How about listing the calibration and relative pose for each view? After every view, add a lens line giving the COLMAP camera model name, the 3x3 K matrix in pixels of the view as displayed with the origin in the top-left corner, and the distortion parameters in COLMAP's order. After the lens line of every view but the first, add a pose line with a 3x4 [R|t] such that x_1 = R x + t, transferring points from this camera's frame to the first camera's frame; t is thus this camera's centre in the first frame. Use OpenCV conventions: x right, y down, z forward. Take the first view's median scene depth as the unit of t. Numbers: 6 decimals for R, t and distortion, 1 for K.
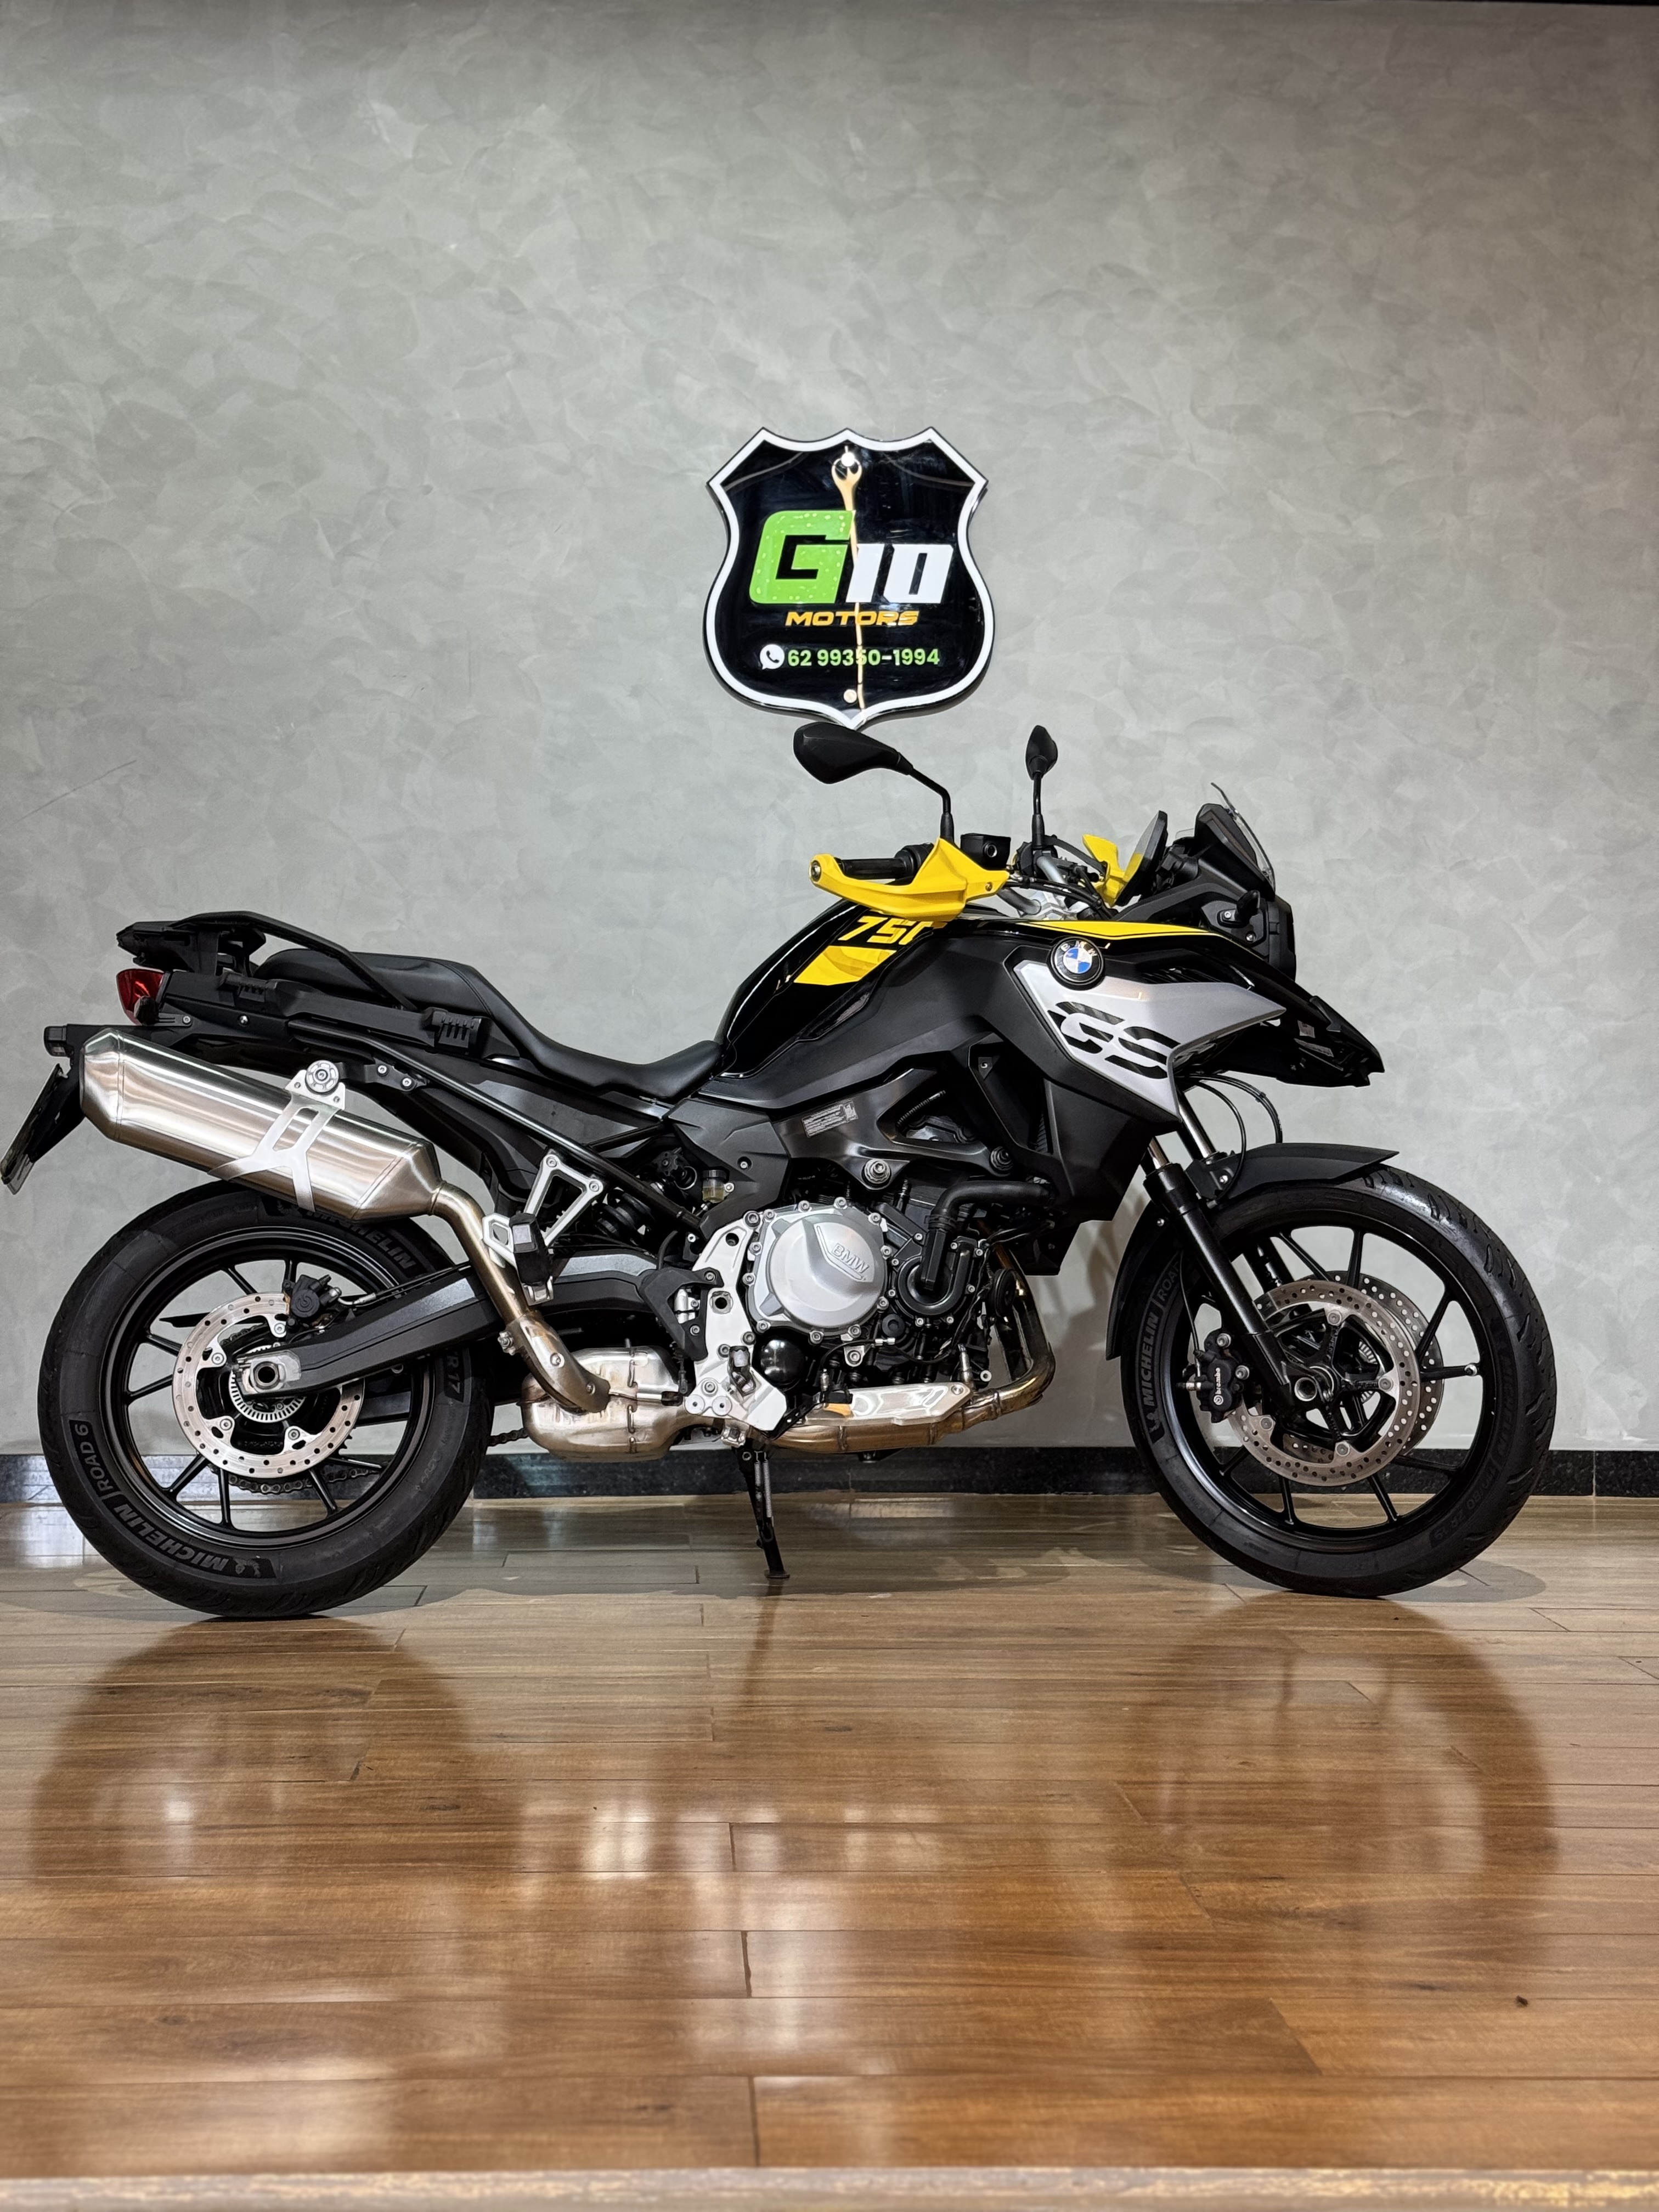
lens RADIAL K [[3054.6, 0, 828.1], [0, 3054.6, 1106.2], [0, 0, 1]] dist [0.138398, -0.179172]
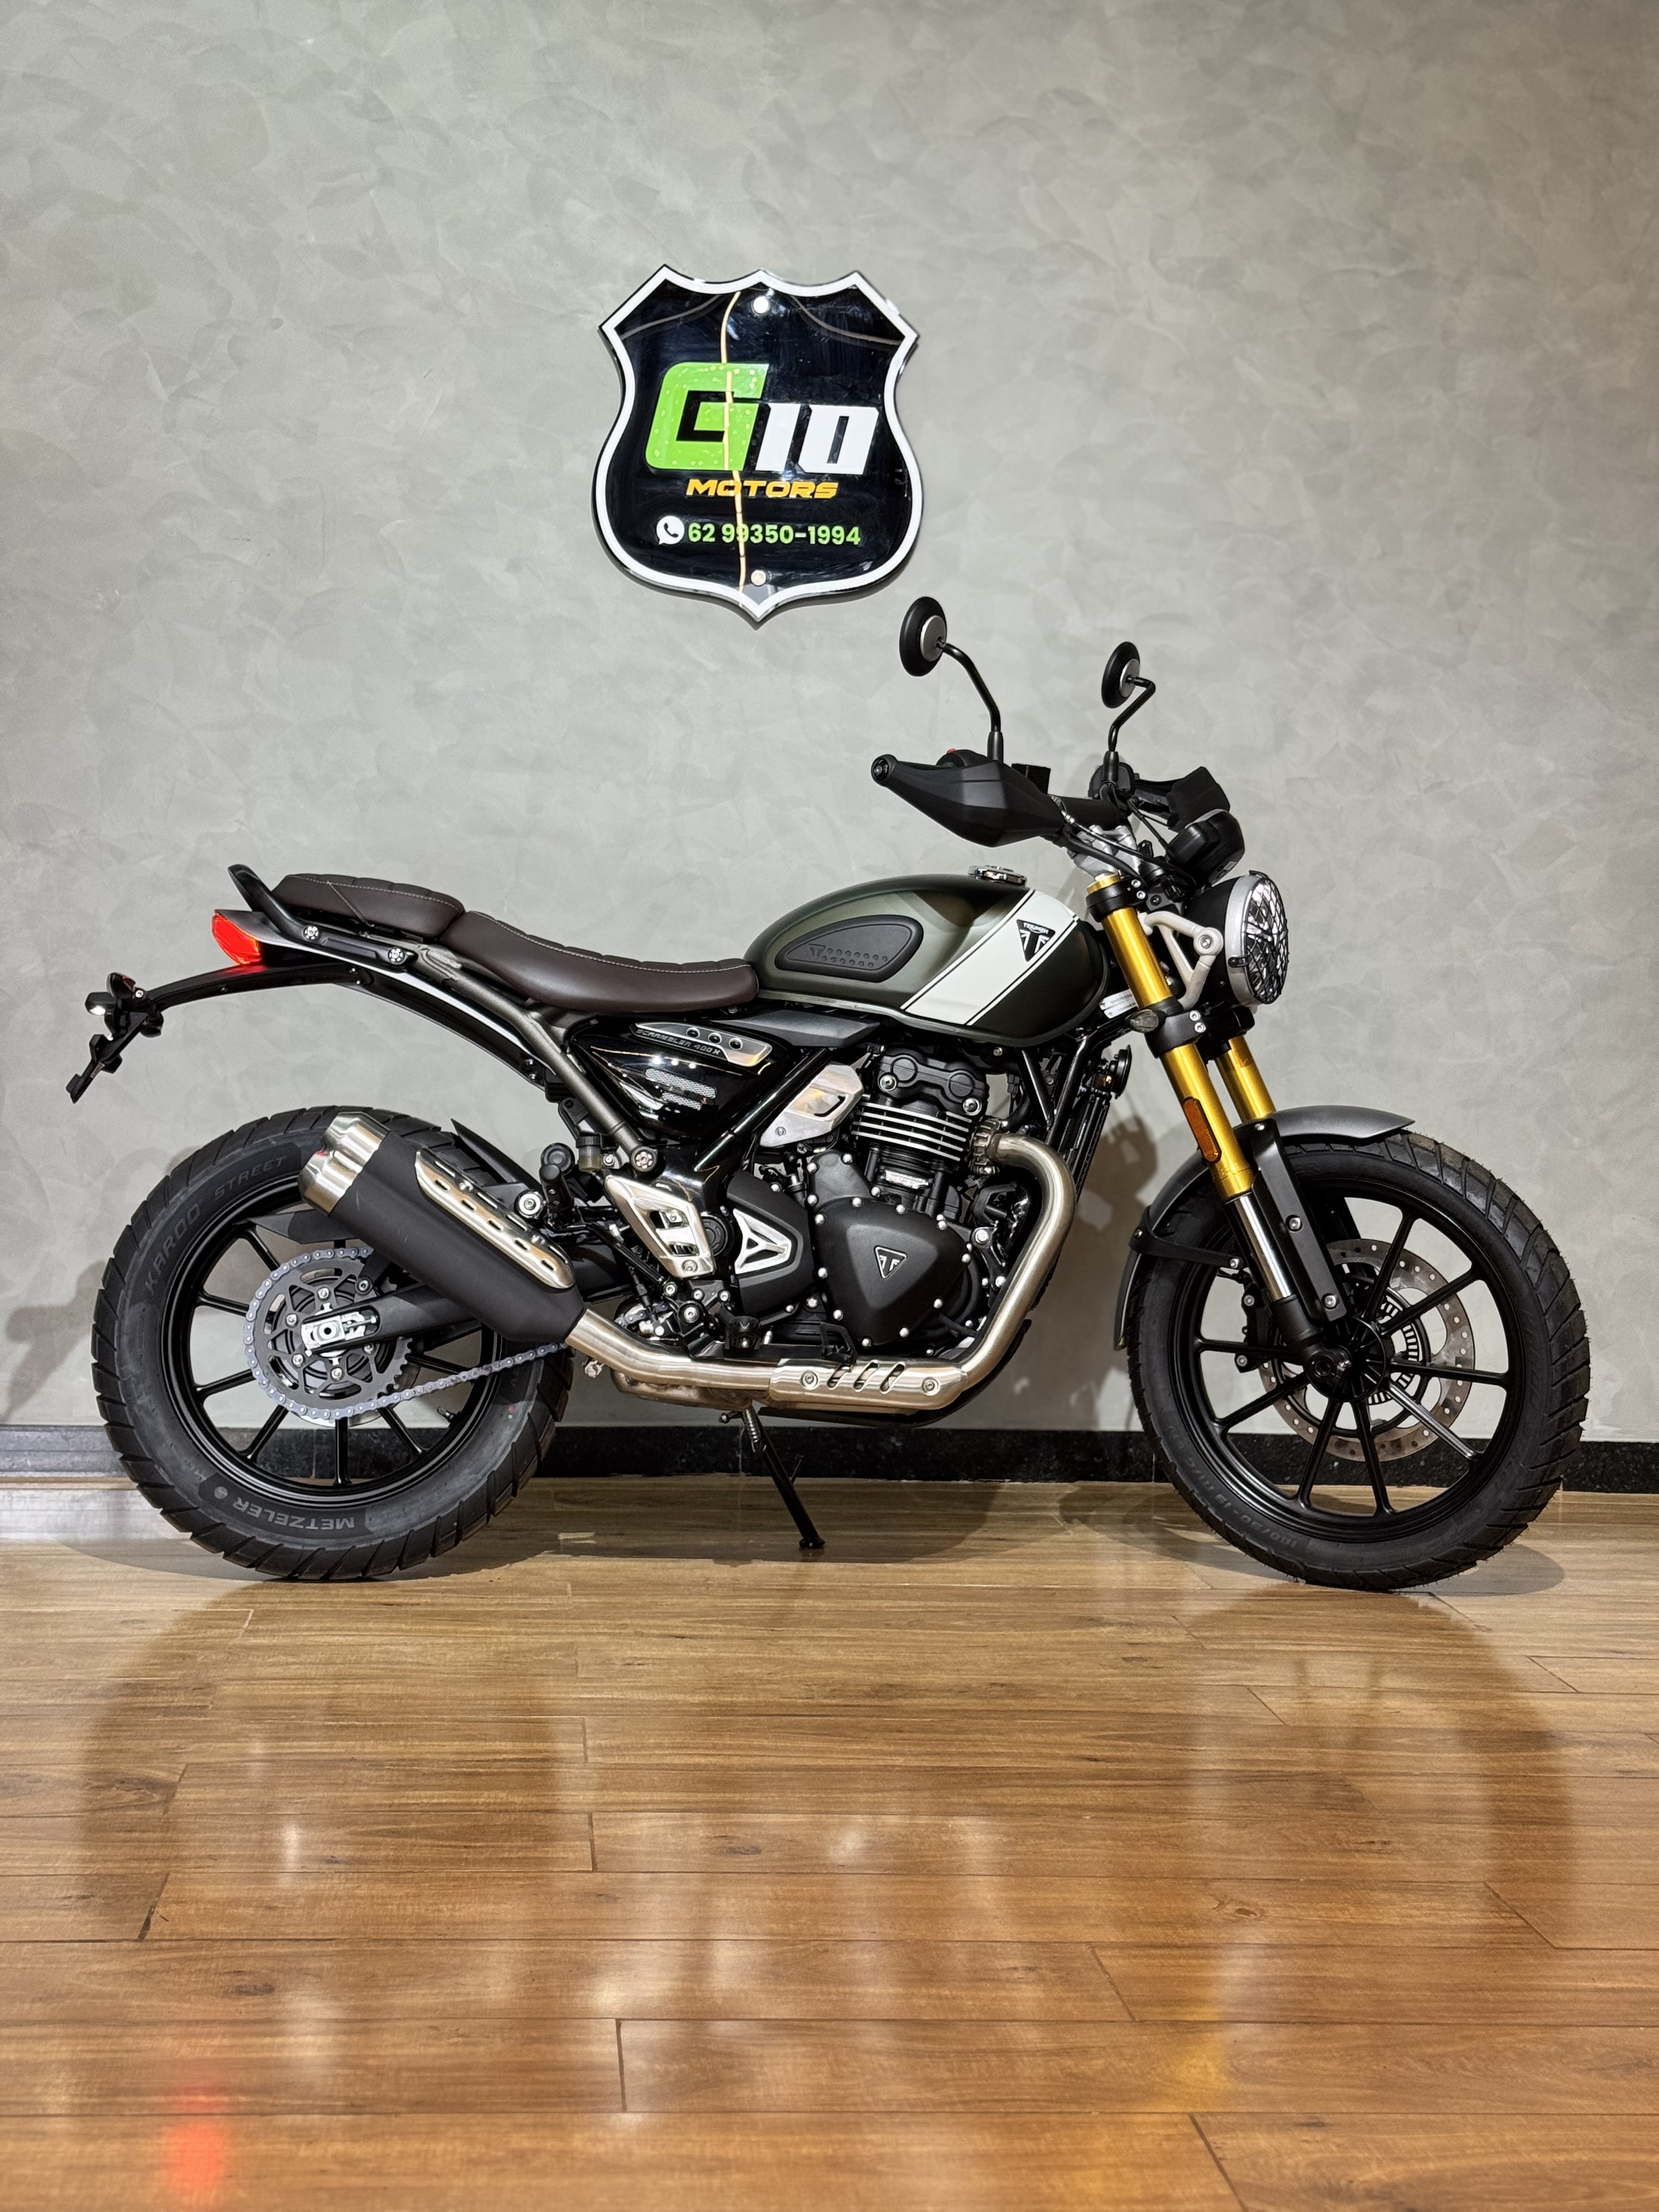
lens RADIAL K [[3054.6, 0, 828.1], [0, 3054.6, 1106.2], [0, 0, 1]] dist [0.138398, -0.179172]
pose [[0.998848, 0.019612, 0.043796, -0.008419], [-0.021464, 0.998878, 0.042210, -0.019727], [-0.042919, -0.043102, 0.998148, 0.111846]]
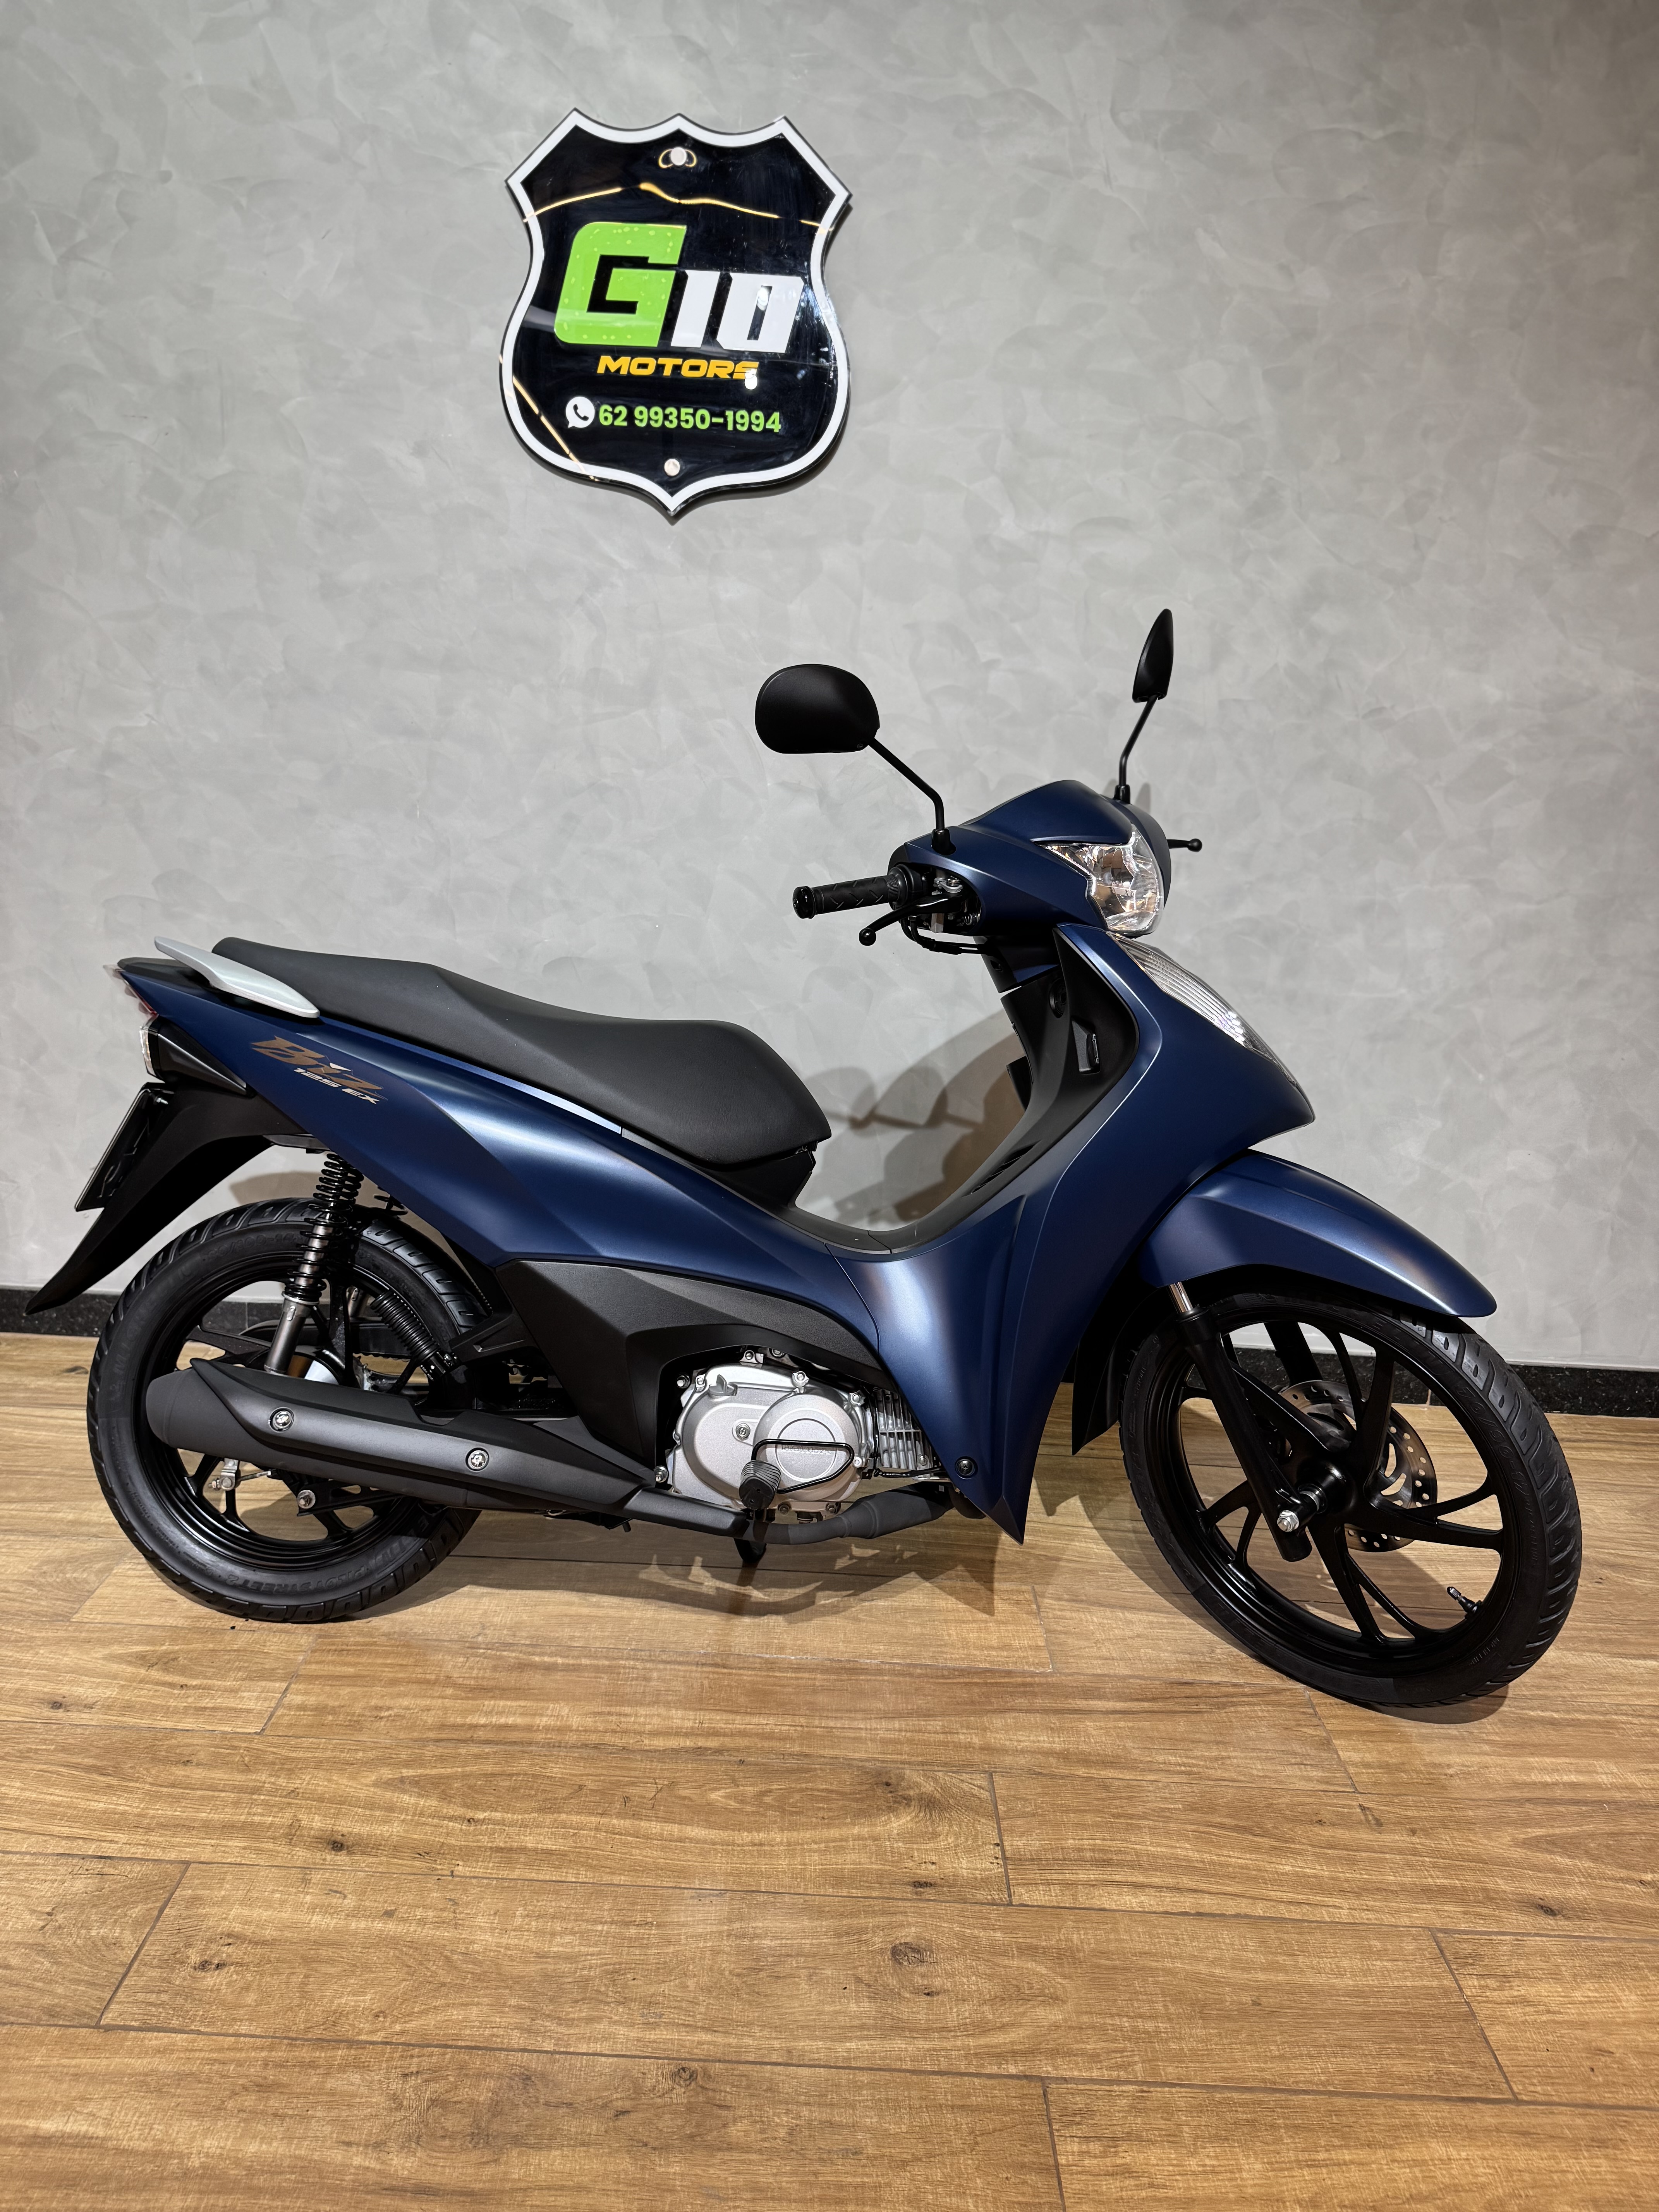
lens RADIAL K [[1575.2, 0, 835.1], [0, 1575.2, 1109.3], [0, 0, 1]] dist [0.004644, -0.014421]
pose [[0.997397, 0.063229, -0.034669, 0.077320], [-0.053534, 0.971374, 0.231445, -0.065280], [0.048311, -0.228987, 0.972230, 0.541772]]
